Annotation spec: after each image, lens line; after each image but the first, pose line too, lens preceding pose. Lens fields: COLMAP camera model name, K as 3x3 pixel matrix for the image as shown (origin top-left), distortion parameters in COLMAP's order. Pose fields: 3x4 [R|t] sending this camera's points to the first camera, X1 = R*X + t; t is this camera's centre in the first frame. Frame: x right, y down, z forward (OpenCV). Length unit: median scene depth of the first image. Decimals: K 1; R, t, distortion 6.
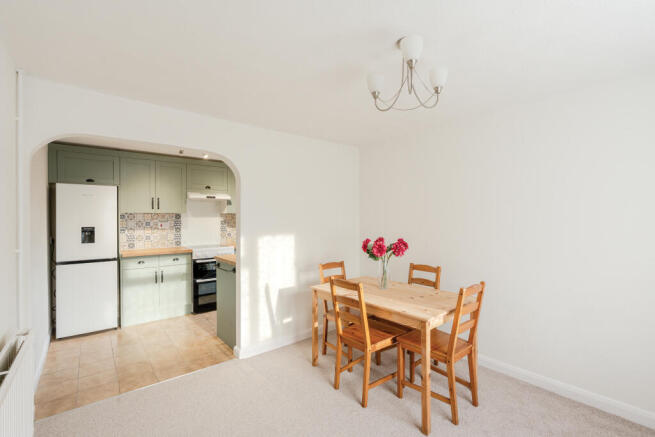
lens RADIAL K [[304.3, 0, 324.6], [0, 304.3, 219.2], [0, 0, 1]] dist [-0.000930, -0.000184]
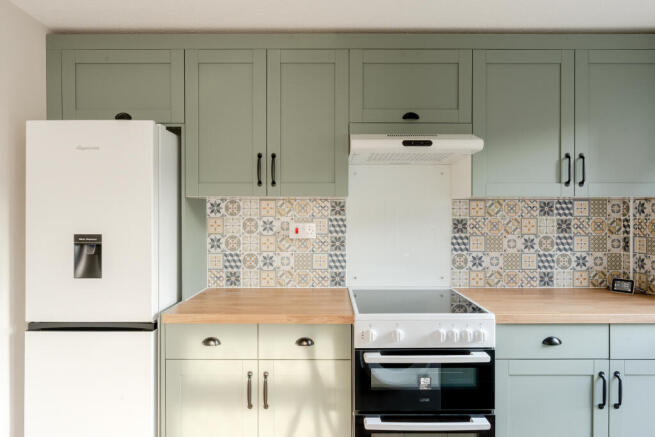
lens RADIAL K [[387.4, 0, 327.1], [0, 387.4, 215.9], [0, 0, 1]] dist [-0.003767, 0.009462]
pose [[0.782771, 0.006201, -0.622279, -0.217711], [-0.005617, 0.999980, 0.002899, 0.000402], [0.622285, 0.001226, 0.782790, 0.688317]]
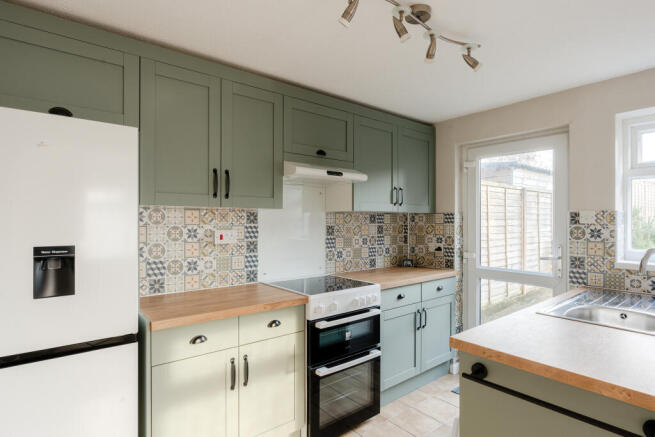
lens RADIAL K [[350.2, 0, 329.8], [0, 350.2, 222.8], [0, 0, 1]] dist [-0.001768, 0.001892]
pose [[0.999856, 0.002065, 0.016840, -0.417808], [-0.002022, 0.999995, -0.002589, 0.001230], [-0.016845, 0.002555, 0.999855, 0.529676]]
